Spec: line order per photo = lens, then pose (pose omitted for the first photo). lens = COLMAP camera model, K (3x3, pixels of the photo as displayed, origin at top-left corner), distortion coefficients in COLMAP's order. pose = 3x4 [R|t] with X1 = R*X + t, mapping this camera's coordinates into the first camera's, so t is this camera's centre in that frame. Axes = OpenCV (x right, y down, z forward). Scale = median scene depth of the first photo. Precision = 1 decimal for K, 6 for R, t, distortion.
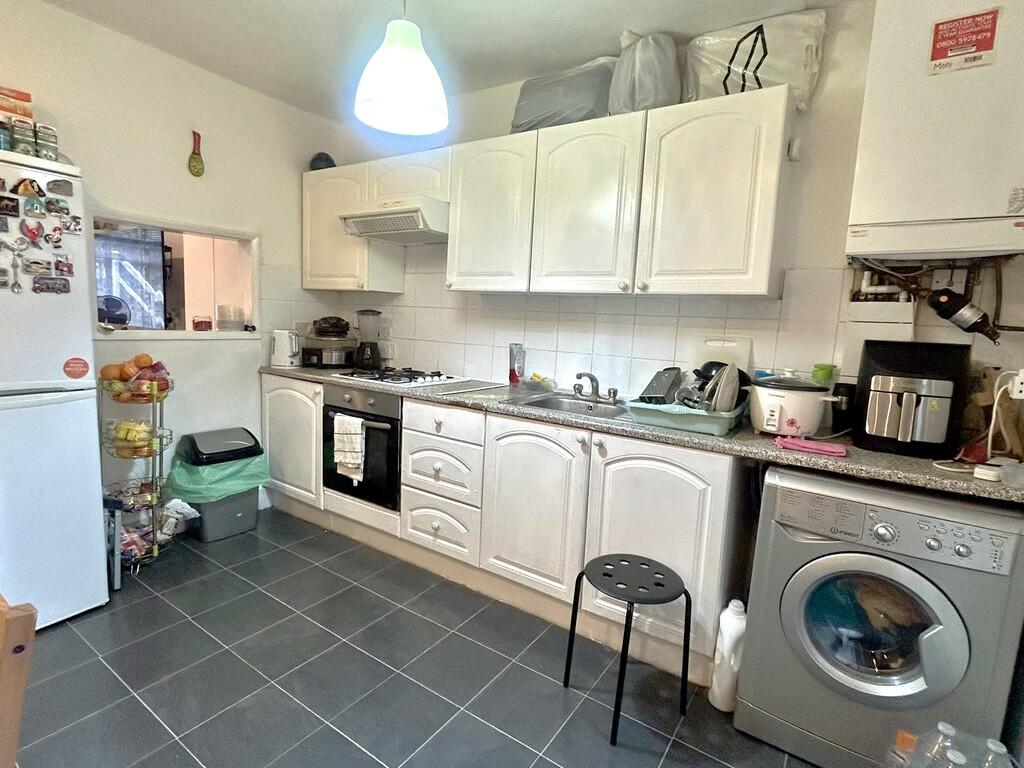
lens RADIAL K [[522.9, 0, 508.4], [0, 522.9, 383.5], [0, 0, 1]] dist [-0.005258, 0.004386]
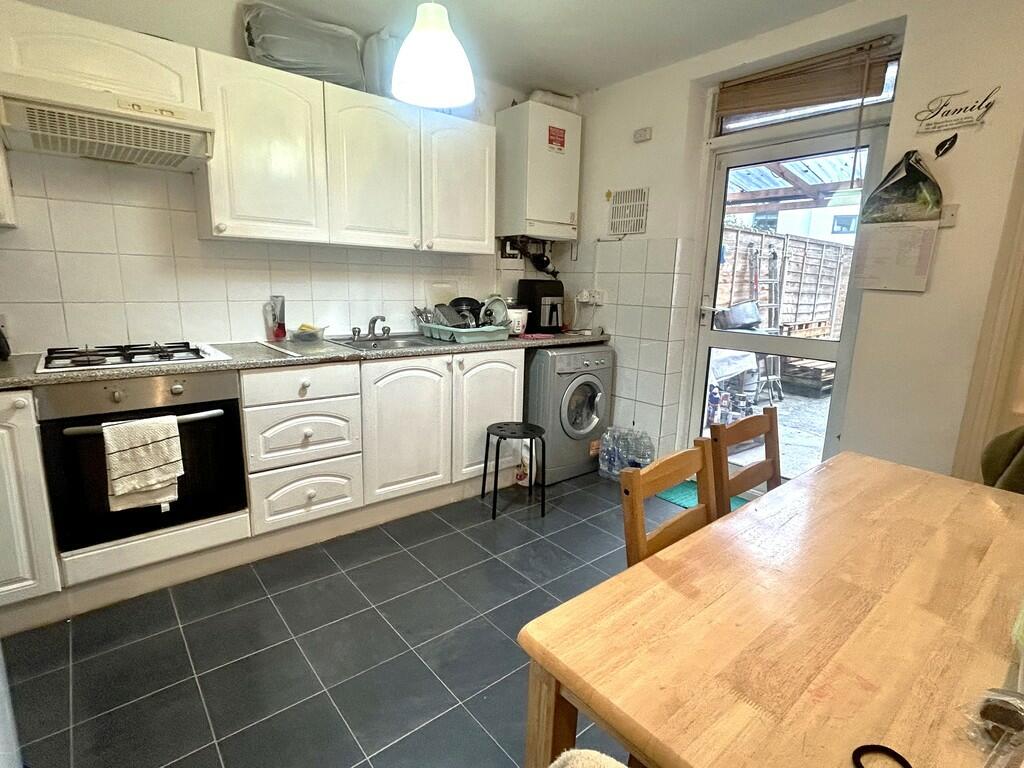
lens RADIAL K [[522.9, 0, 515.4], [0, 522.9, 383.9], [0, 0, 1]] dist [-0.005258, 0.004386]
pose [[0.266111, -0.226397, 0.936979, -0.888570], [0.106184, 0.972997, 0.204943, -0.078330], [-0.958076, 0.044954, 0.282965, 0.365255]]
